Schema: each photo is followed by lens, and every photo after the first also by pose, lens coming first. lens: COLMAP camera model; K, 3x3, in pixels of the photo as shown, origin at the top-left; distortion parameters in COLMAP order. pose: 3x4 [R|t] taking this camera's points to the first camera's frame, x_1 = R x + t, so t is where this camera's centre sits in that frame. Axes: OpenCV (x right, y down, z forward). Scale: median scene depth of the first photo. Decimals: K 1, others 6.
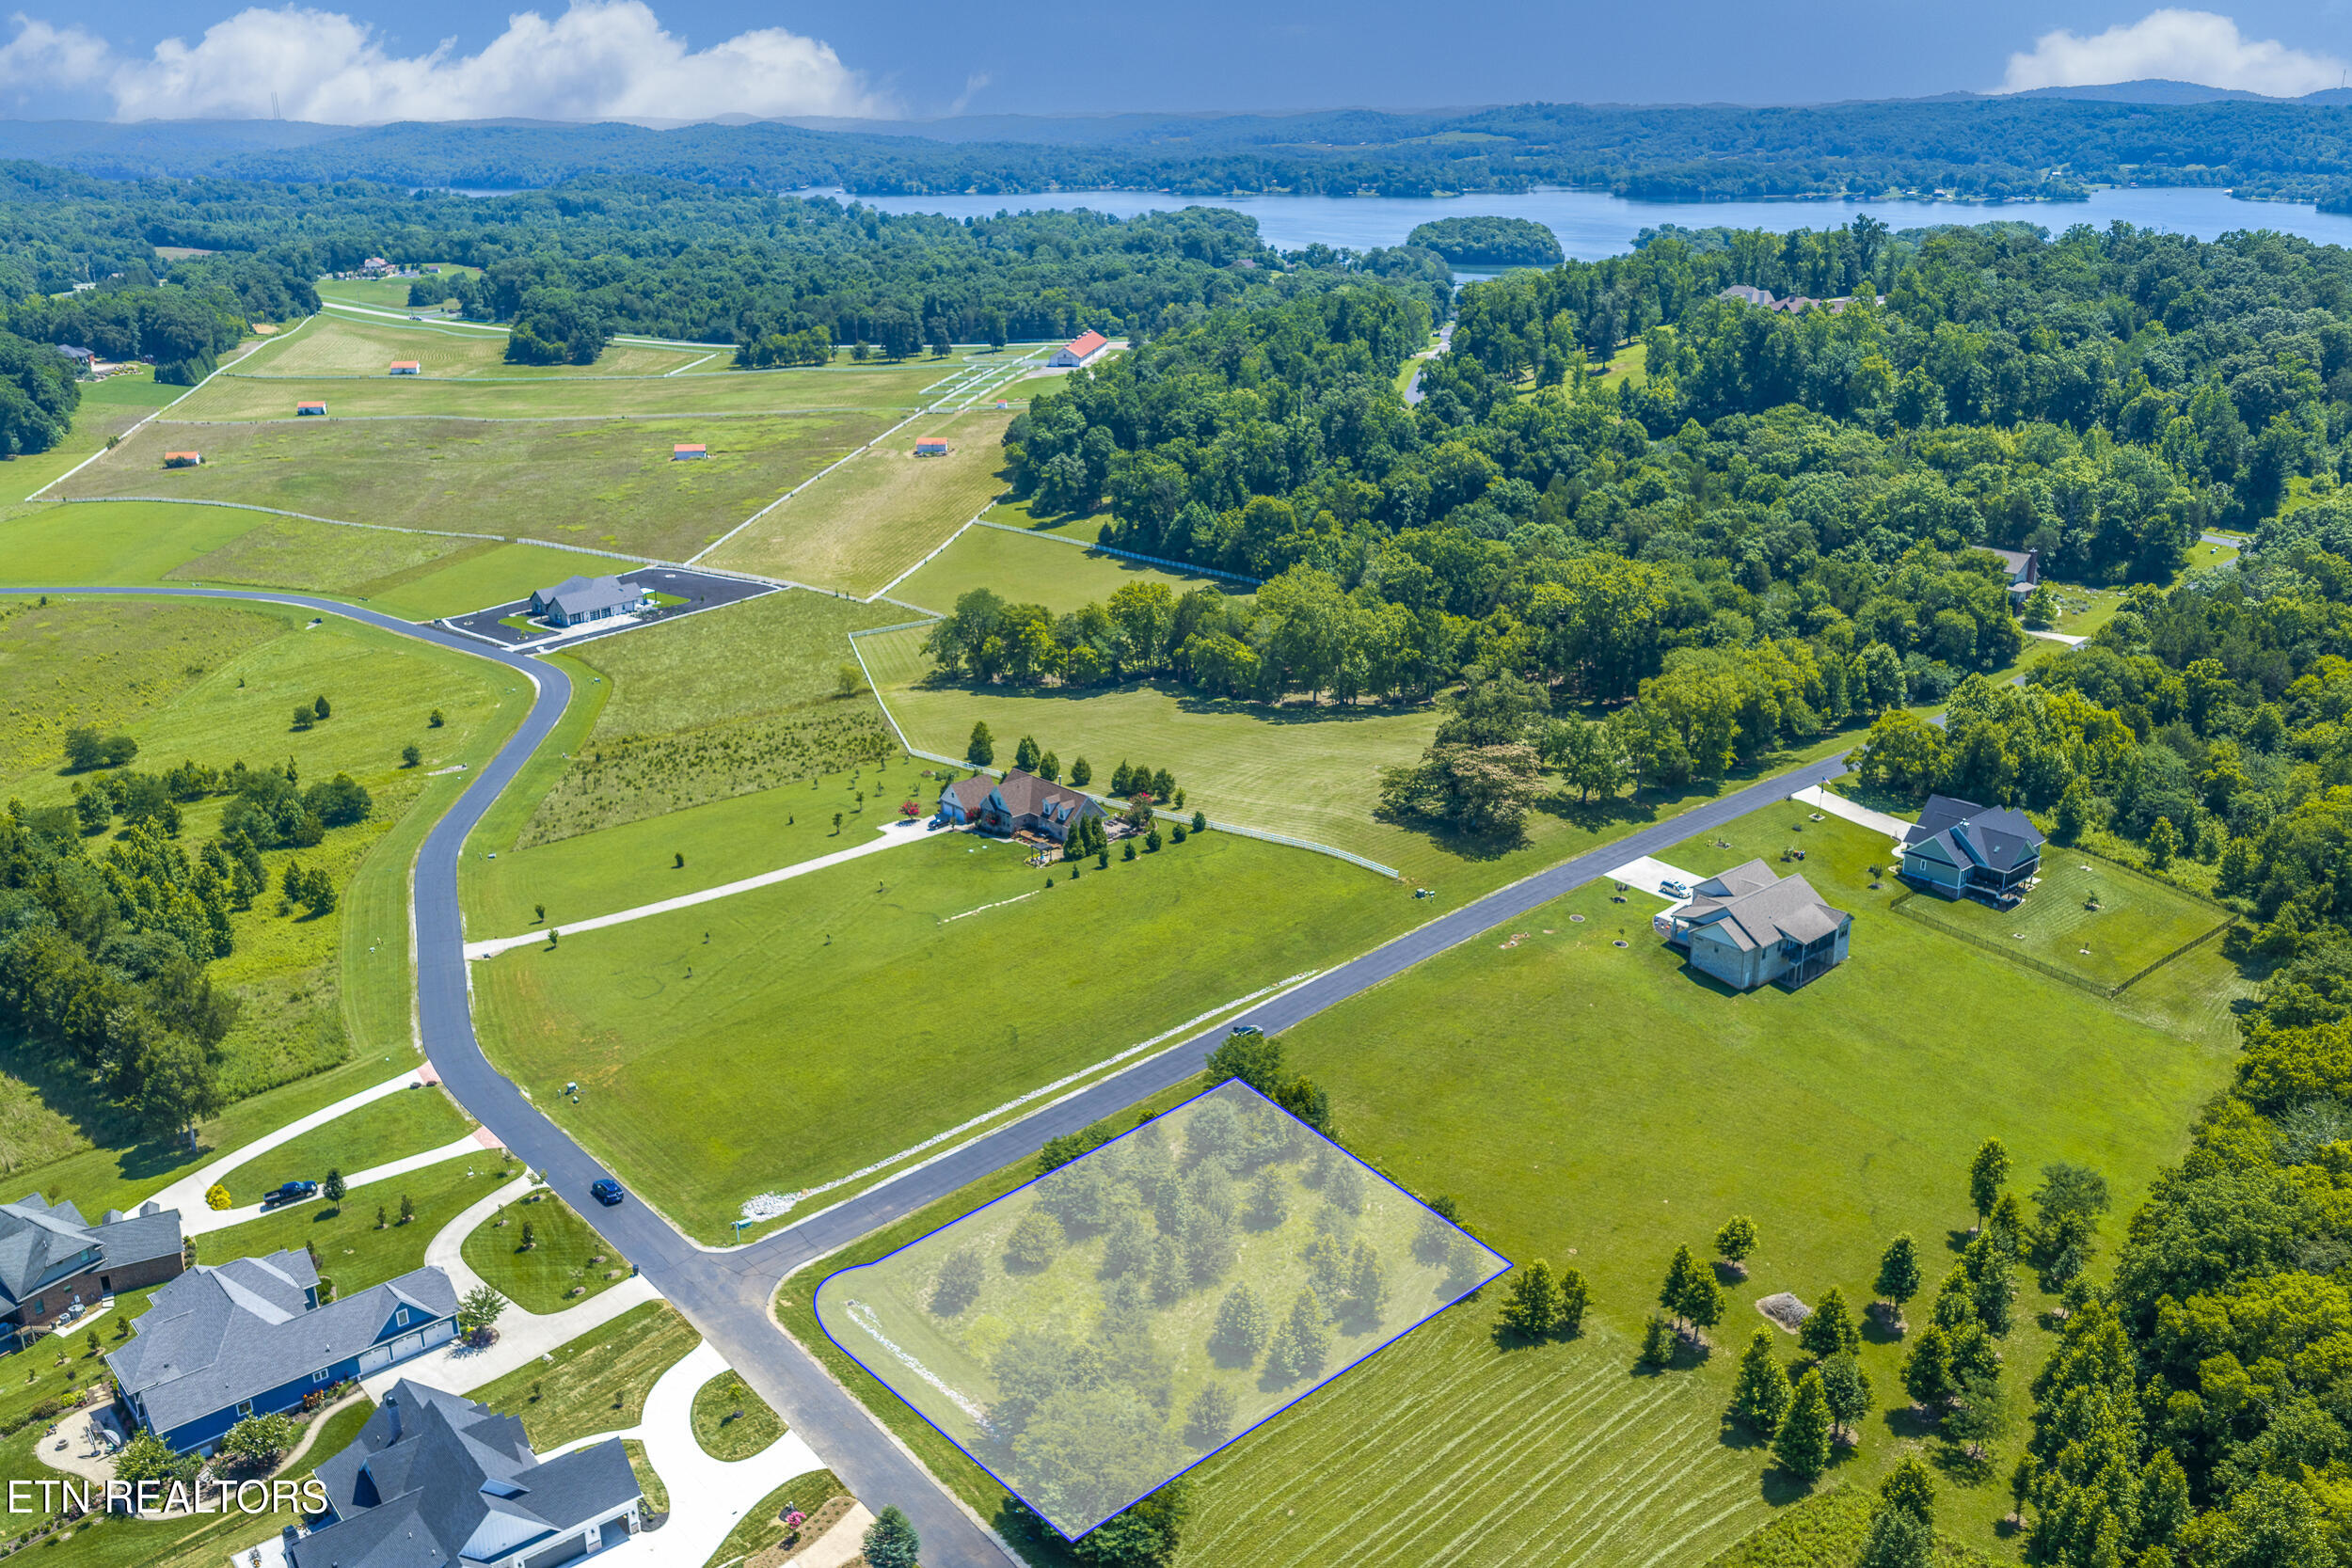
lens RADIAL K [[1948.7, 0, 1177.3], [0, 1948.7, 784.0], [0, 0, 1]] dist [0.022400, -0.034535]
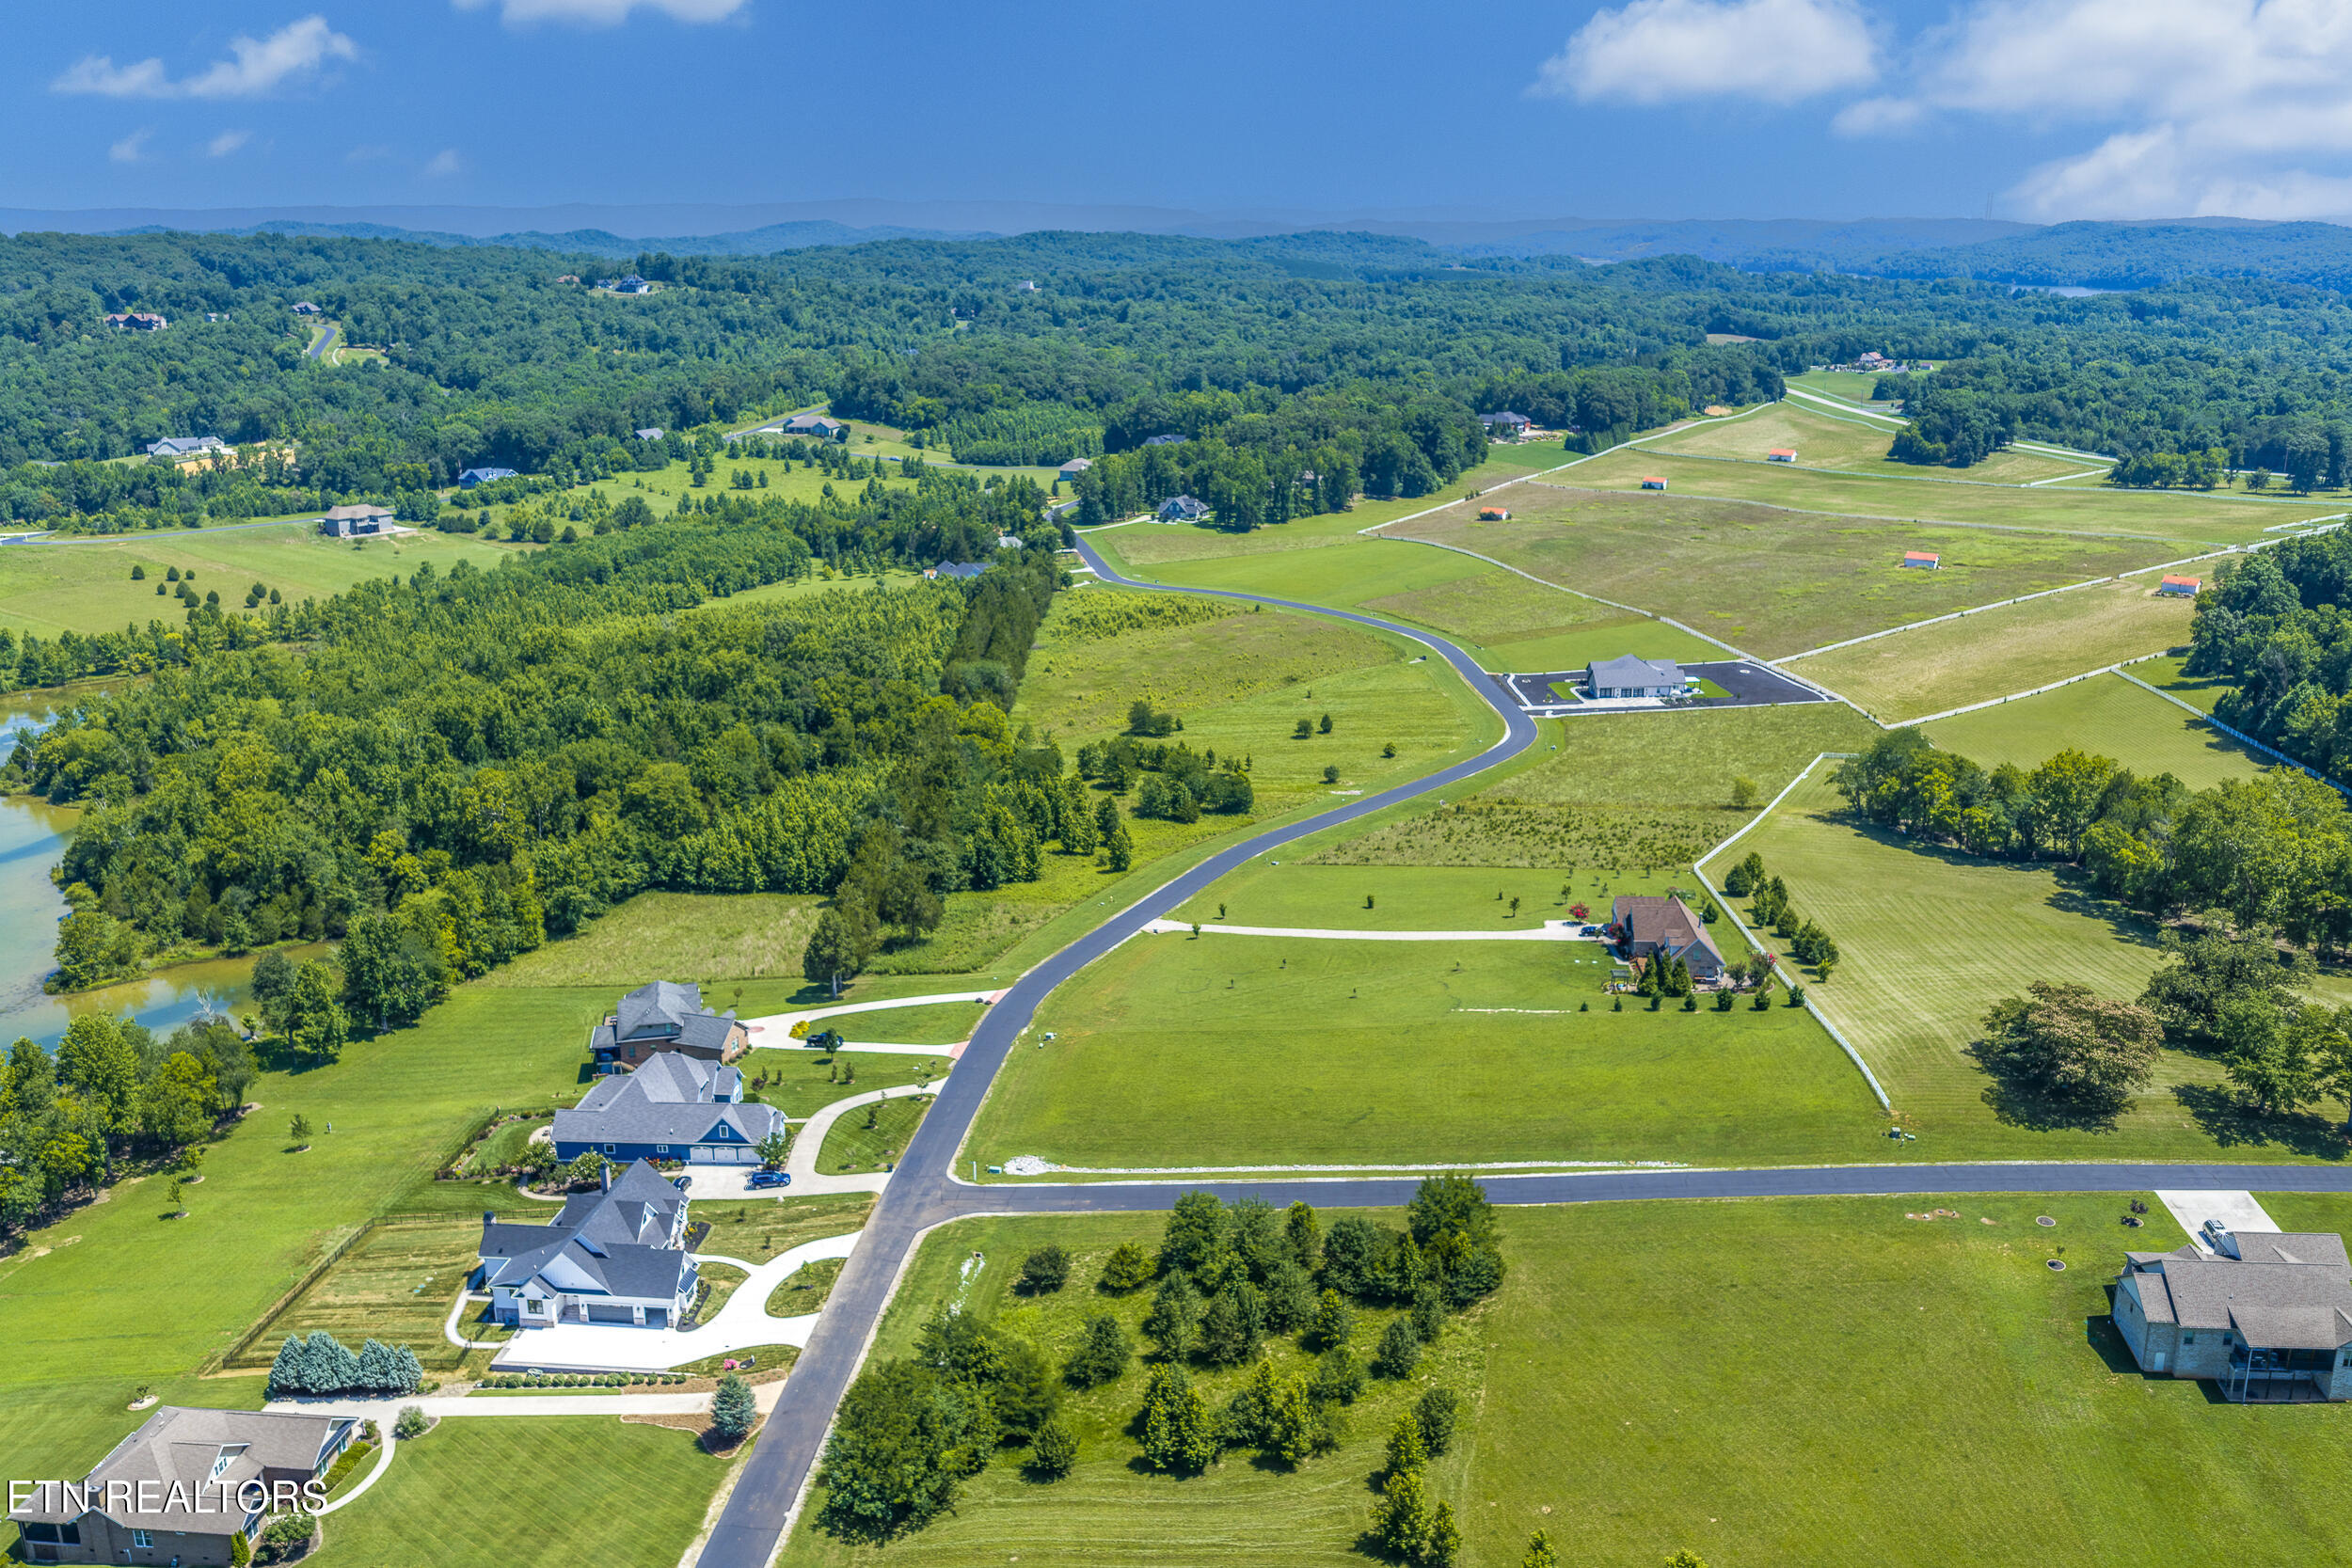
lens RADIAL K [[1948.7, 0, 1182.8], [0, 1948.7, 779.0], [0, 0, 1]] dist [0.022400, -0.034535]
pose [[0.699218, 0.198283, -0.686861, 0.397455], [-0.231045, 0.971885, 0.045362, -0.051845], [0.676544, 0.126978, 0.725372, 0.134170]]
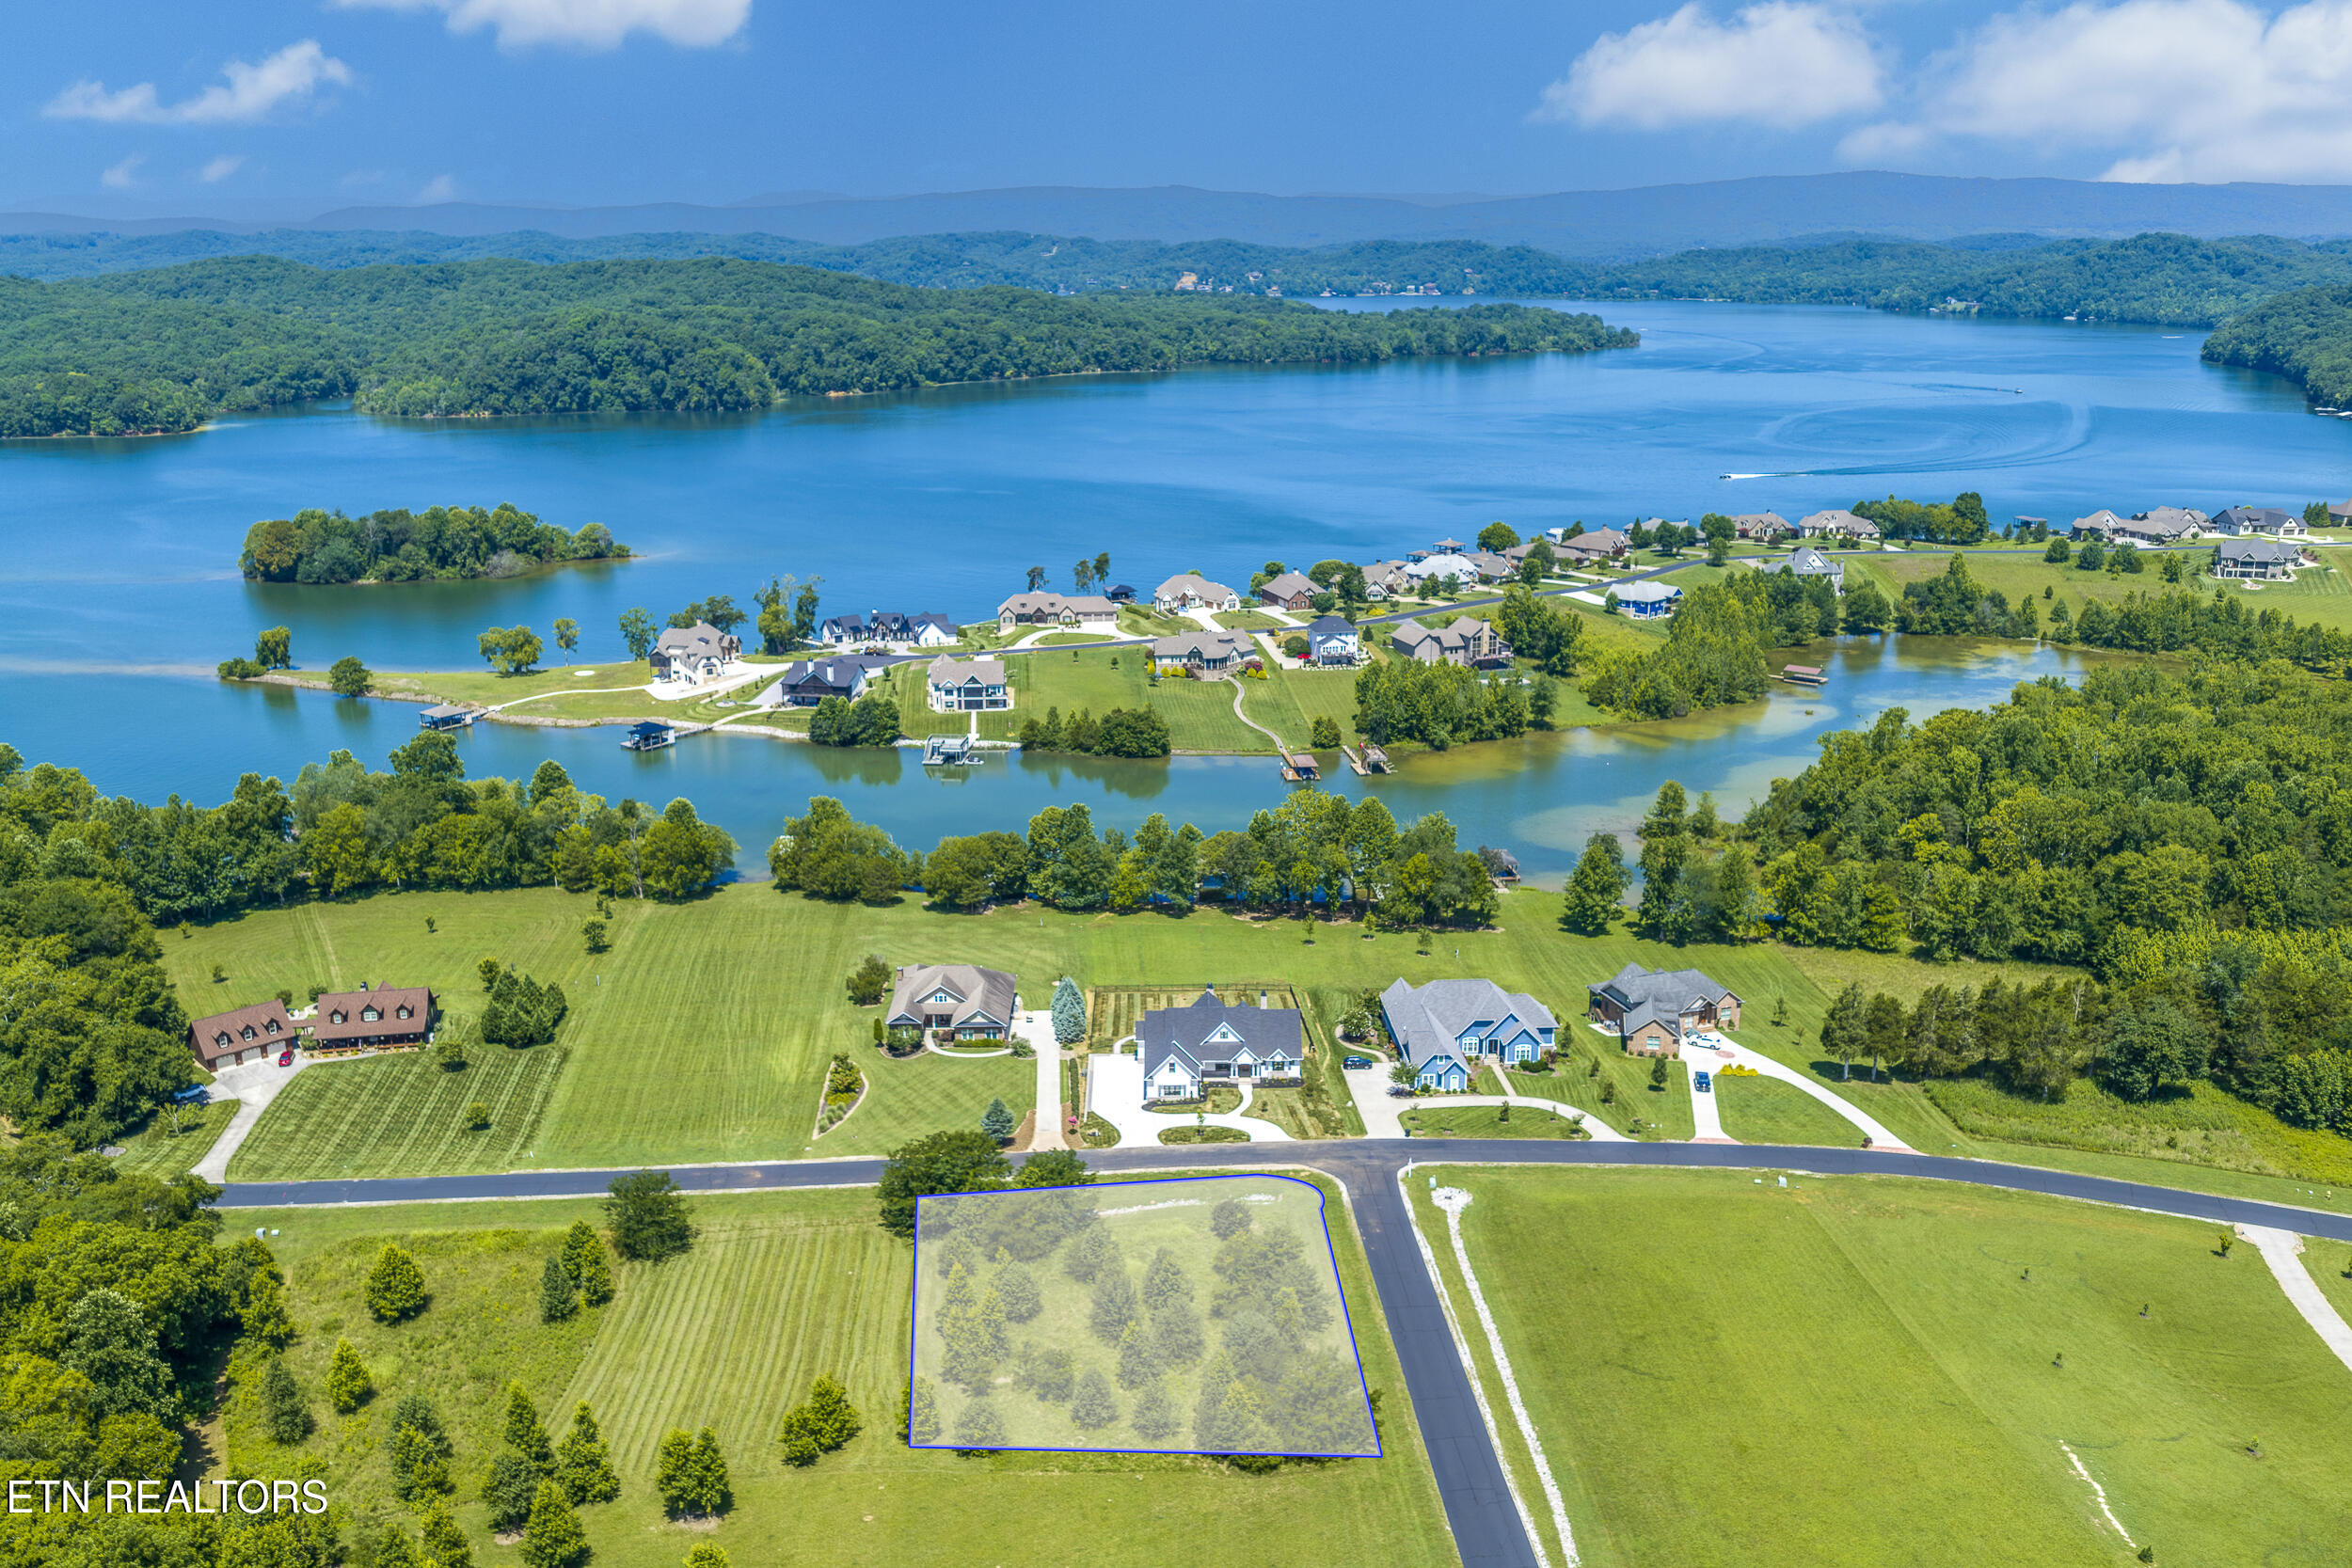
lens RADIAL K [[1948.7, 0, 1181.0], [0, 1948.7, 785.7], [0, 0, 1]] dist [0.022400, -0.034535]
pose [[-0.620111, 0.225460, -0.751419, 0.444414], [-0.247695, 0.852554, 0.460215, -0.304155], [0.744386, 0.471507, -0.472833, 0.865661]]
